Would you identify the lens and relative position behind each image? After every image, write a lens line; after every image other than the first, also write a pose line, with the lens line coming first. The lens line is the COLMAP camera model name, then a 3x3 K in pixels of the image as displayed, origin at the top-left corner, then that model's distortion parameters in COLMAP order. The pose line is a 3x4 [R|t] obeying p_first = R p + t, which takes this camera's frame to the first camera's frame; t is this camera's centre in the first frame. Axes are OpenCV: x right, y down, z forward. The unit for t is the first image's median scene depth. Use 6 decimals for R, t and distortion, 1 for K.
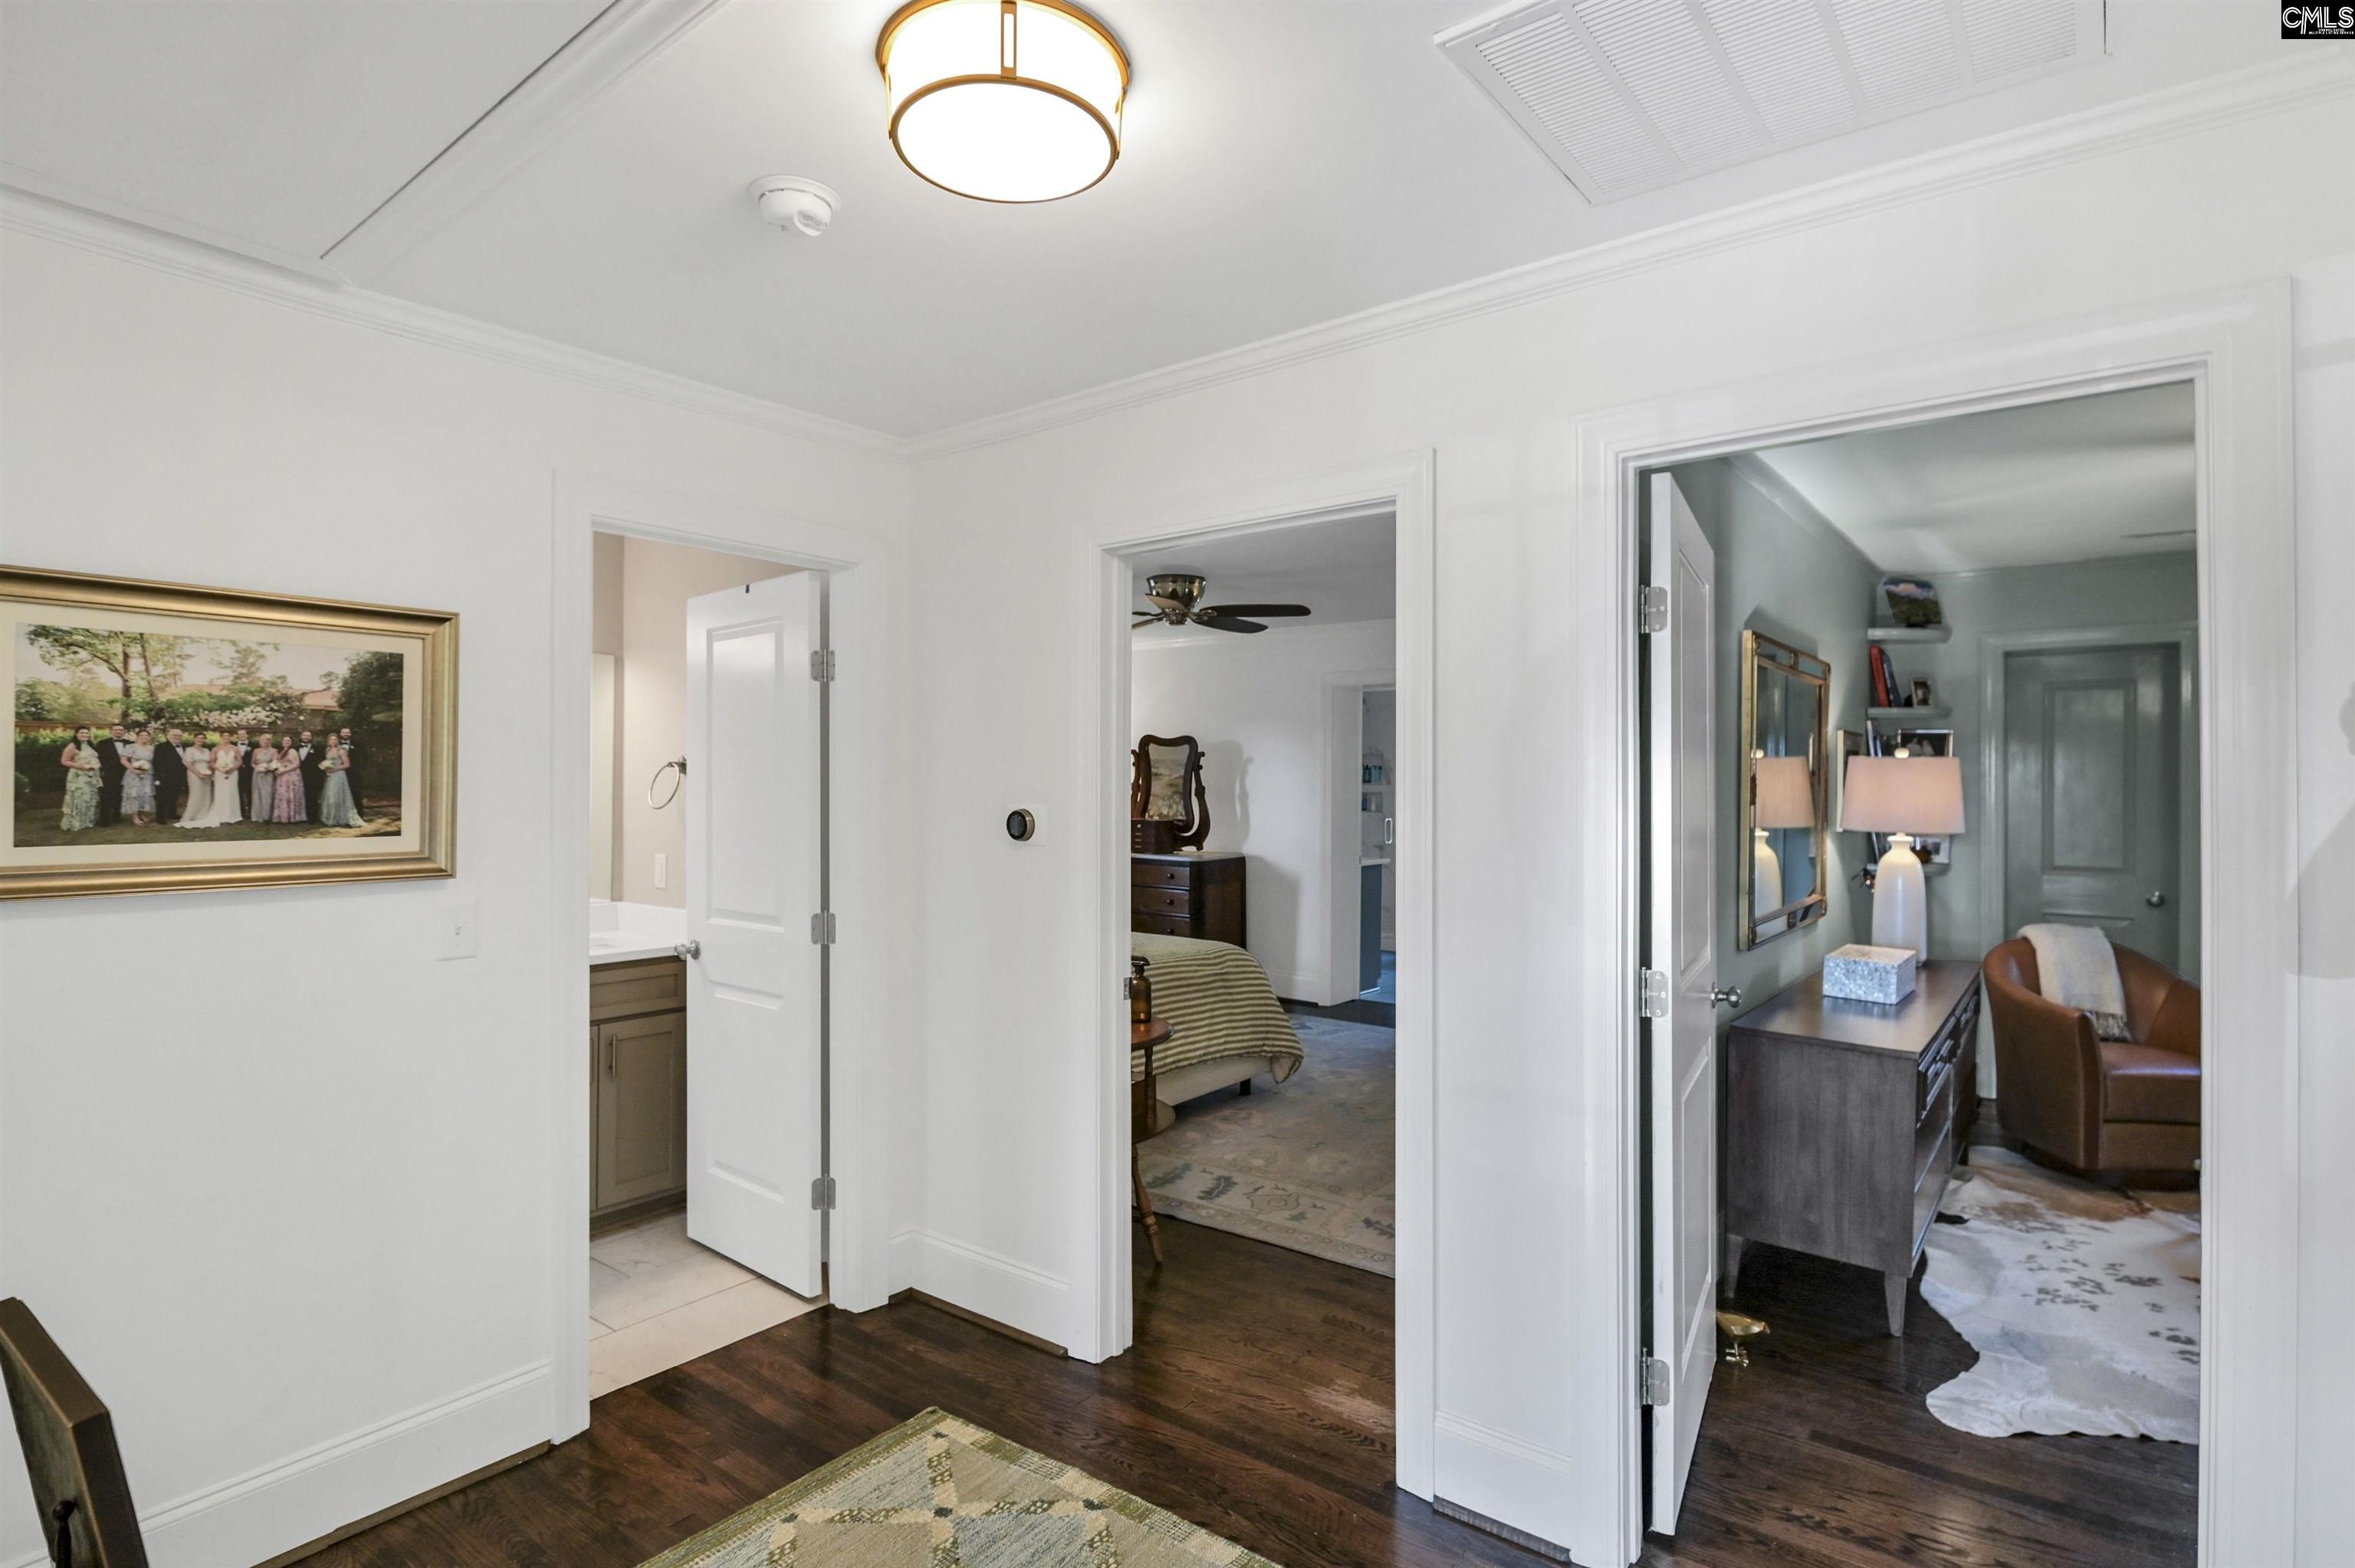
lens RADIAL K [[1166.3, 0, 1177.5], [0, 1166.3, 784.0], [0, 0, 1]] dist [0.002839, 0.000247]
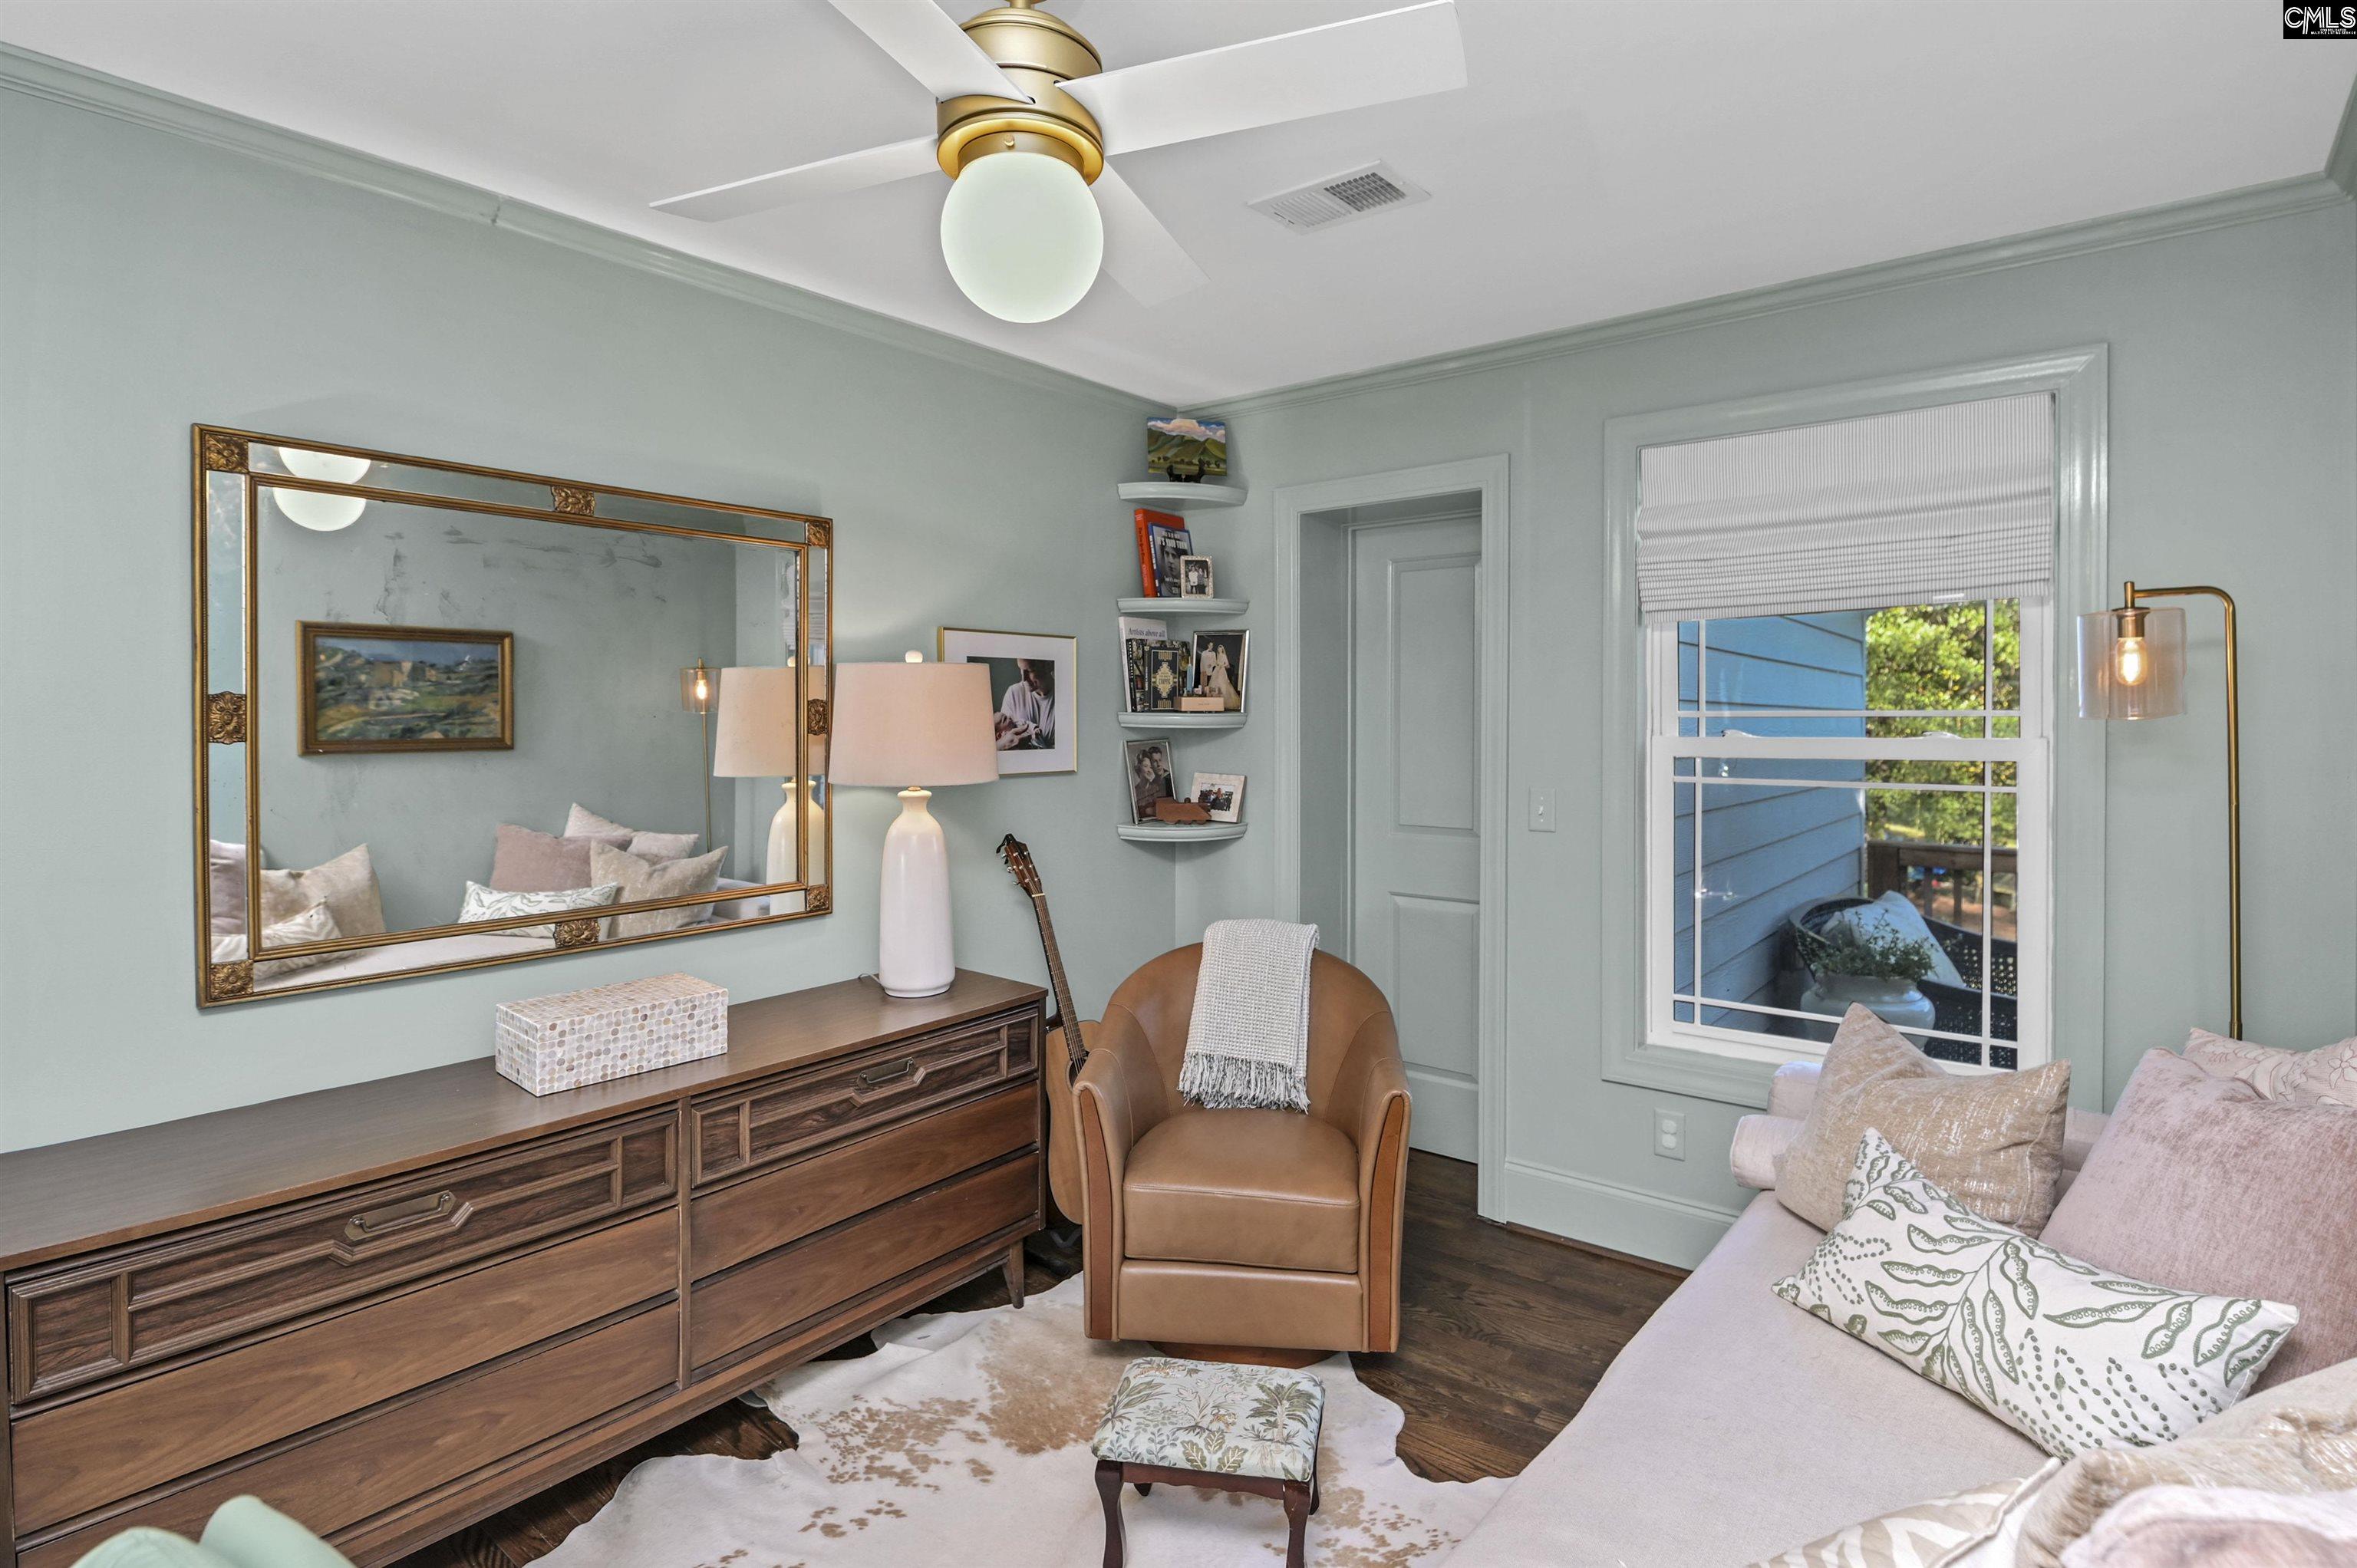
lens RADIAL K [[1185.4, 0, 1183.3], [0, 1185.4, 739.3], [0, 0, 1]] dist [0.002644, -0.011138]
pose [[0.999981, -0.004726, -0.003973, 0.653584], [0.004789, 0.999862, 0.015930, 0.007210], [0.003898, -0.015949, 0.999865, 0.308043]]
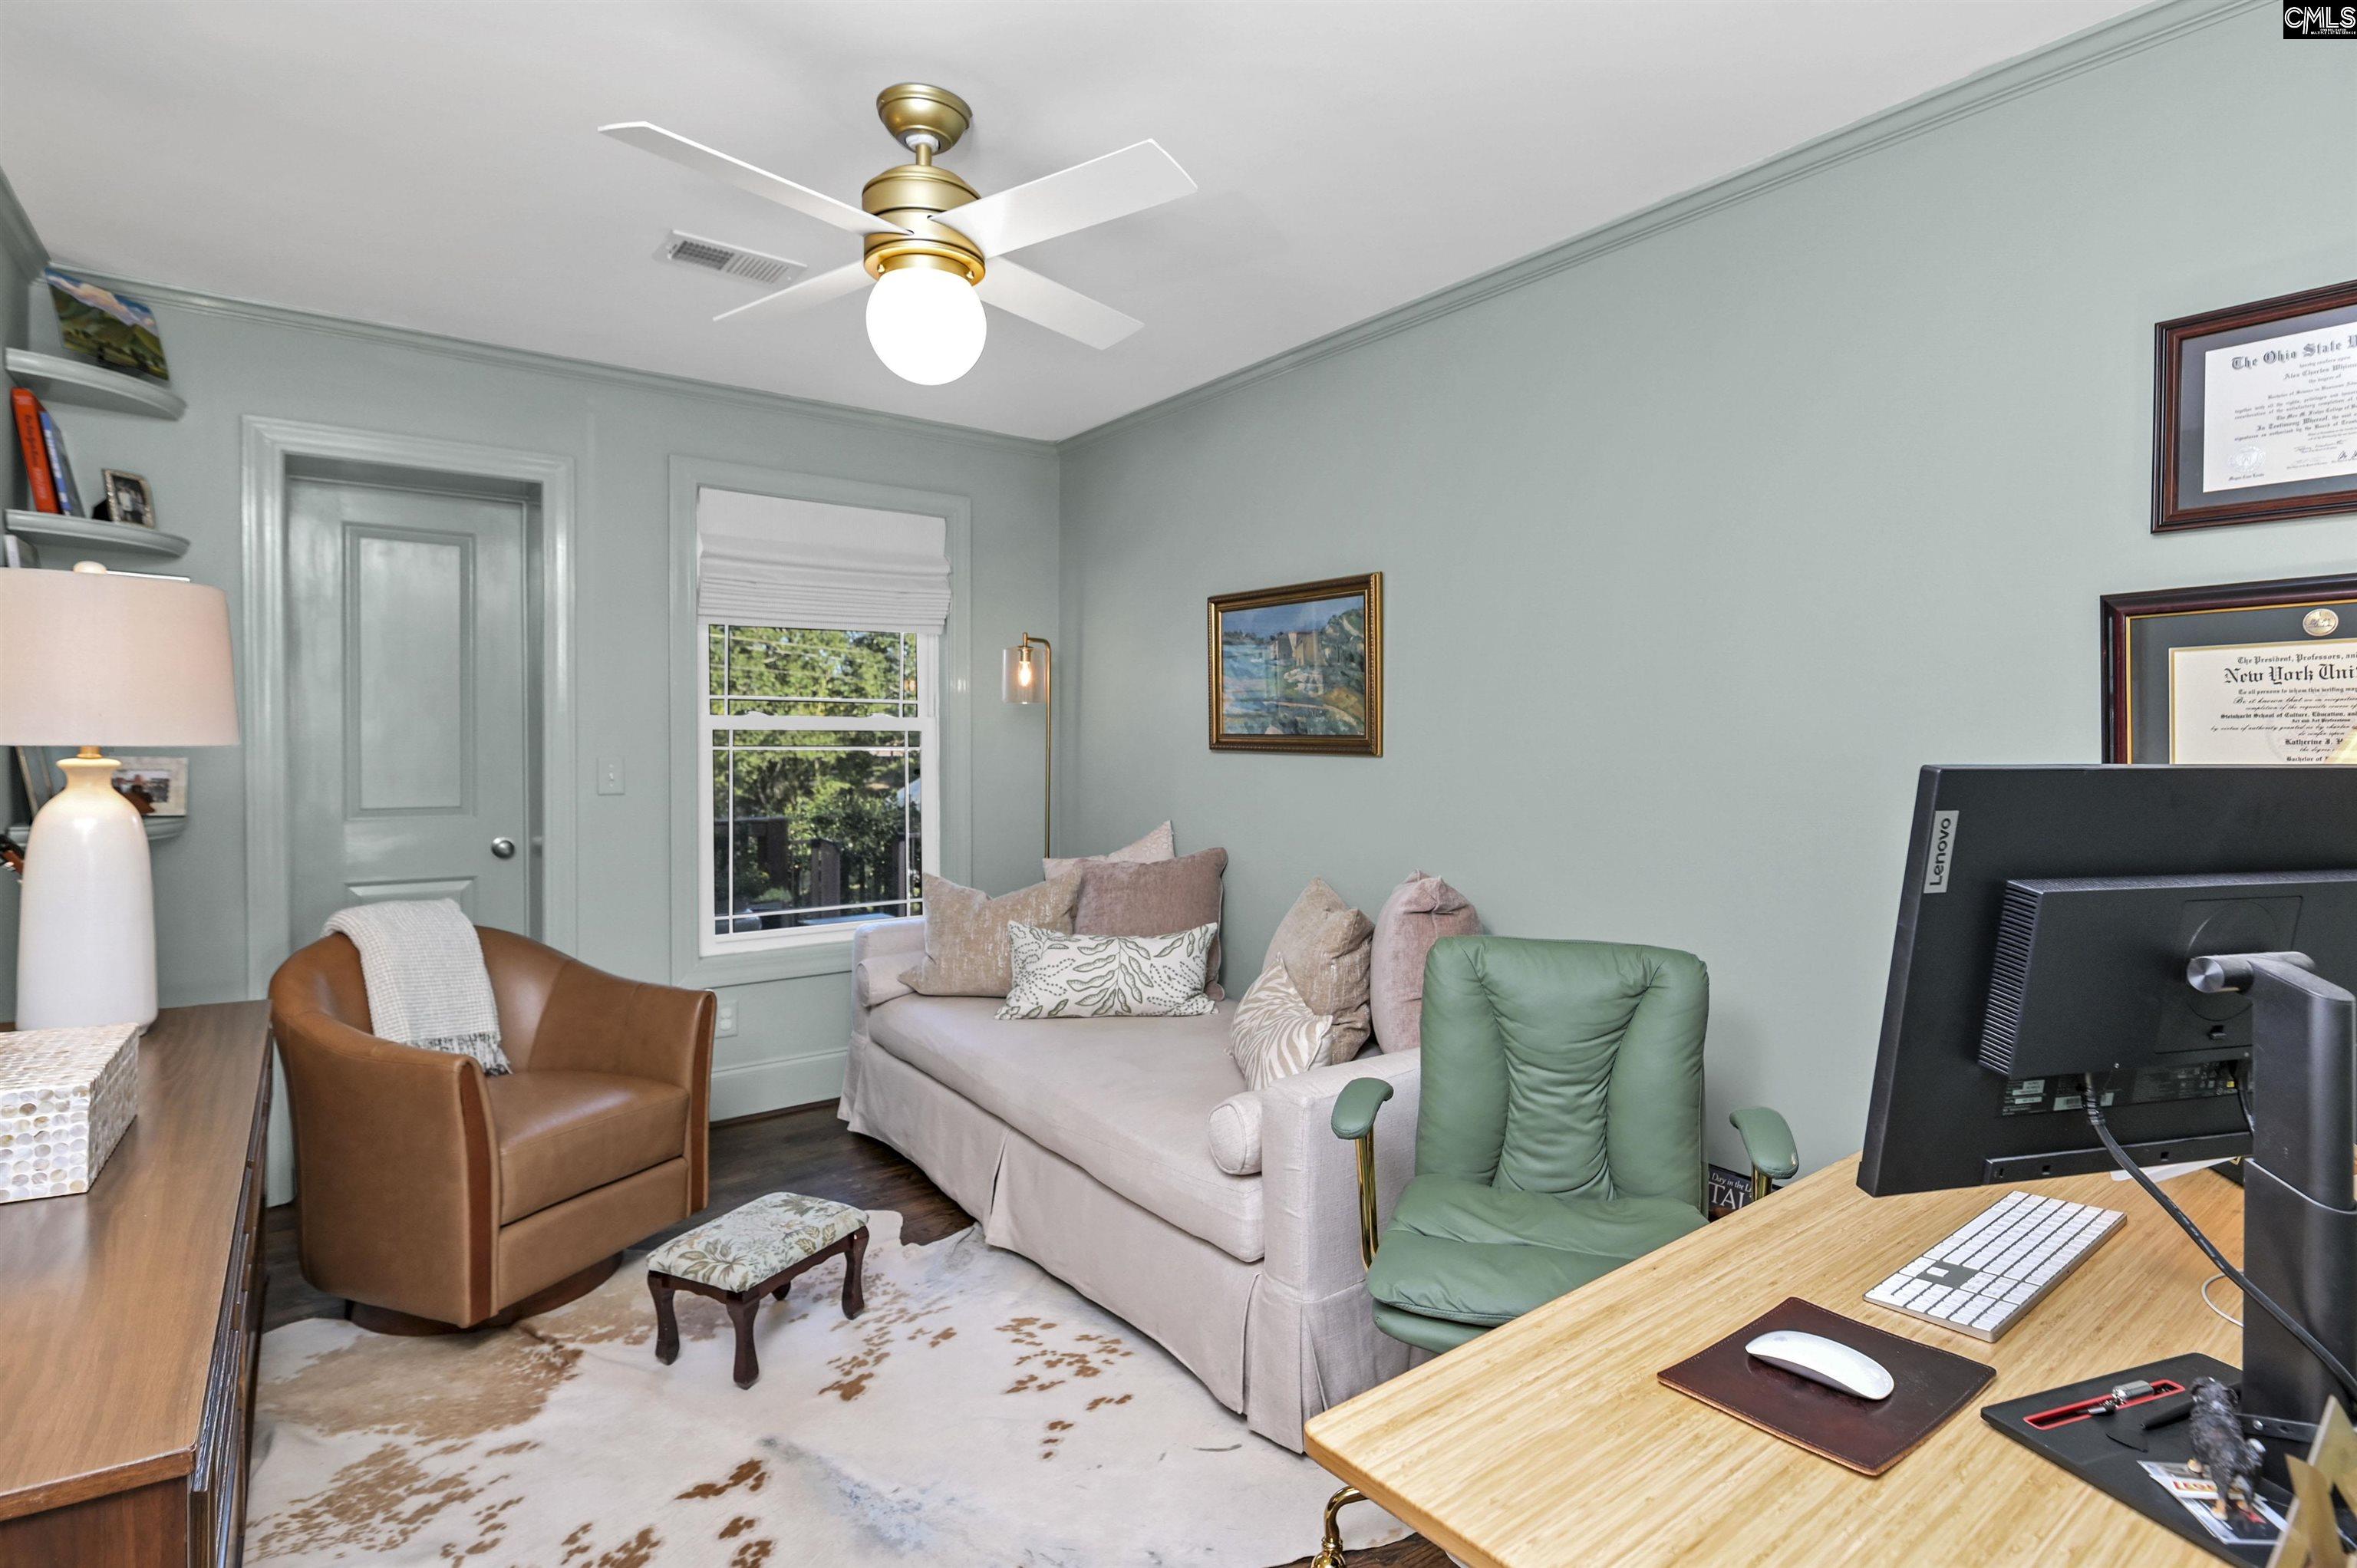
lens RADIAL K [[1193.7, 0, 1243.9], [0, 1193.7, 746.1], [0, 0, 1]] dist [0.003385, -0.006880]
pose [[0.232610, -0.004281, 0.972561, 0.233991], [0.000774, 0.999991, 0.004217, 0.033993], [-0.972570, -0.000228, 0.232611, 0.391496]]
